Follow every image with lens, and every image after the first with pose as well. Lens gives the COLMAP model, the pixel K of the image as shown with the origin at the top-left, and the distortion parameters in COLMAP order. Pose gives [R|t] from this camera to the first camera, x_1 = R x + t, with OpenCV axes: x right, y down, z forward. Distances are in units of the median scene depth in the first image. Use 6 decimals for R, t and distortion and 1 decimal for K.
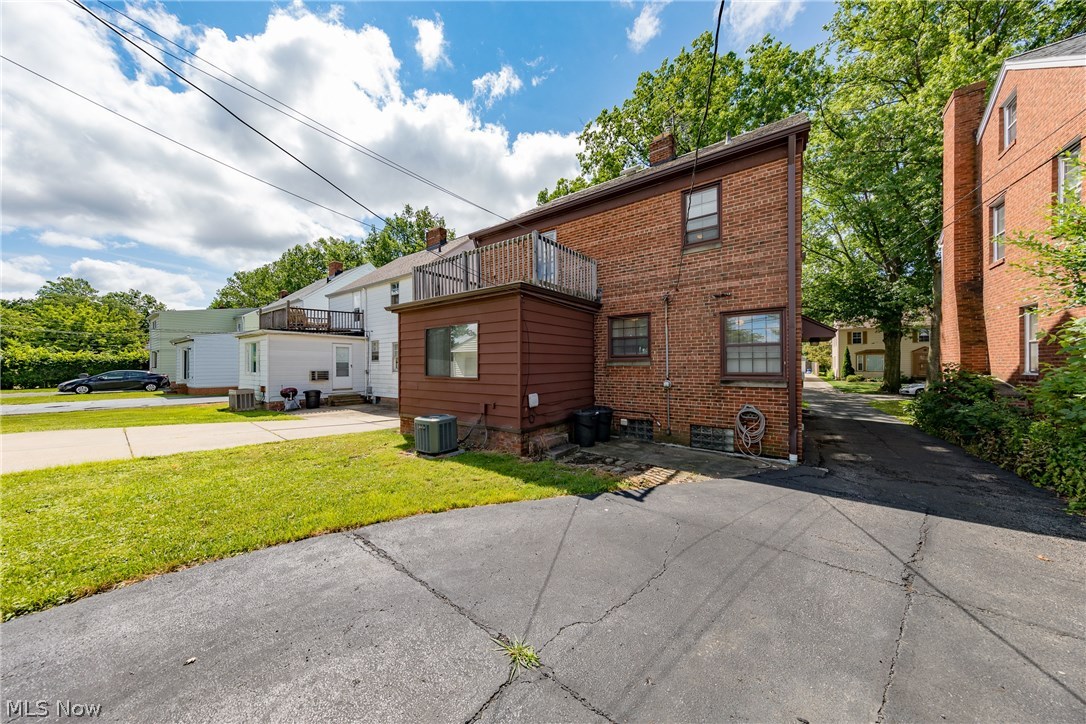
lens RADIAL K [[327.7, 0, 543.1], [0, 327.7, 360.9], [0, 0, 1]] dist [-0.000377, -0.000010]
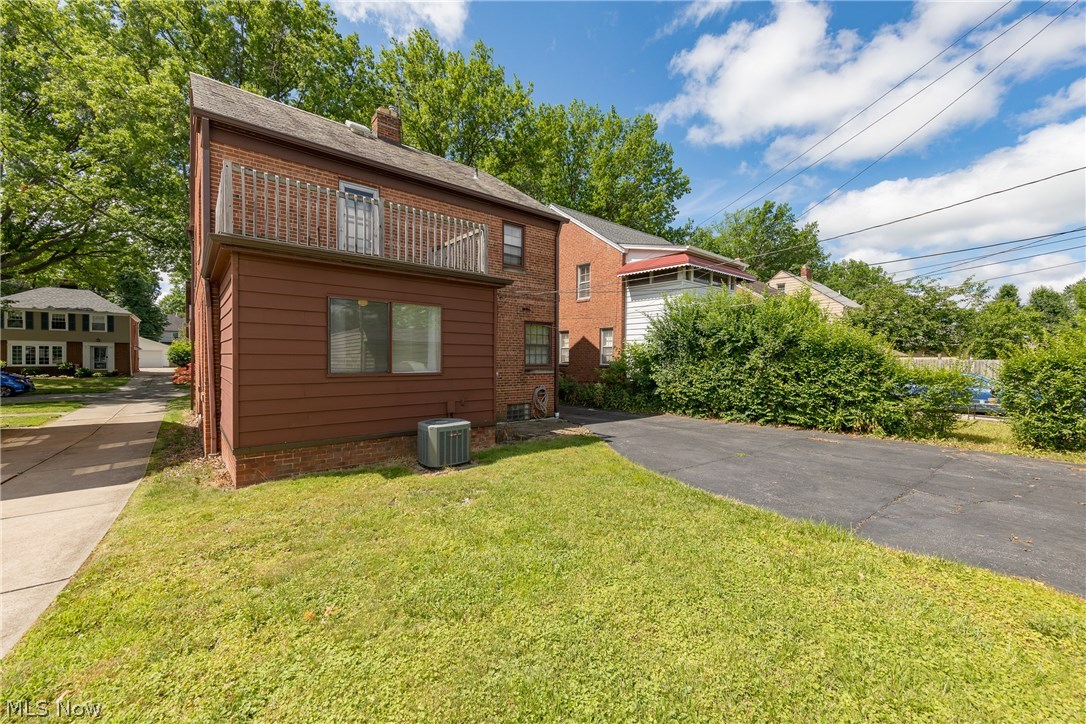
lens RADIAL K [[434.5, 0, 542.6], [0, 434.5, 364.6], [0, 0, 1]] dist [0.000598, 0.000045]
pose [[0.235569, -0.005391, 0.971843, -1.227849], [-0.007436, 0.999945, 0.007350, 0.022530], [-0.971829, -0.008958, 0.235516, 0.484974]]
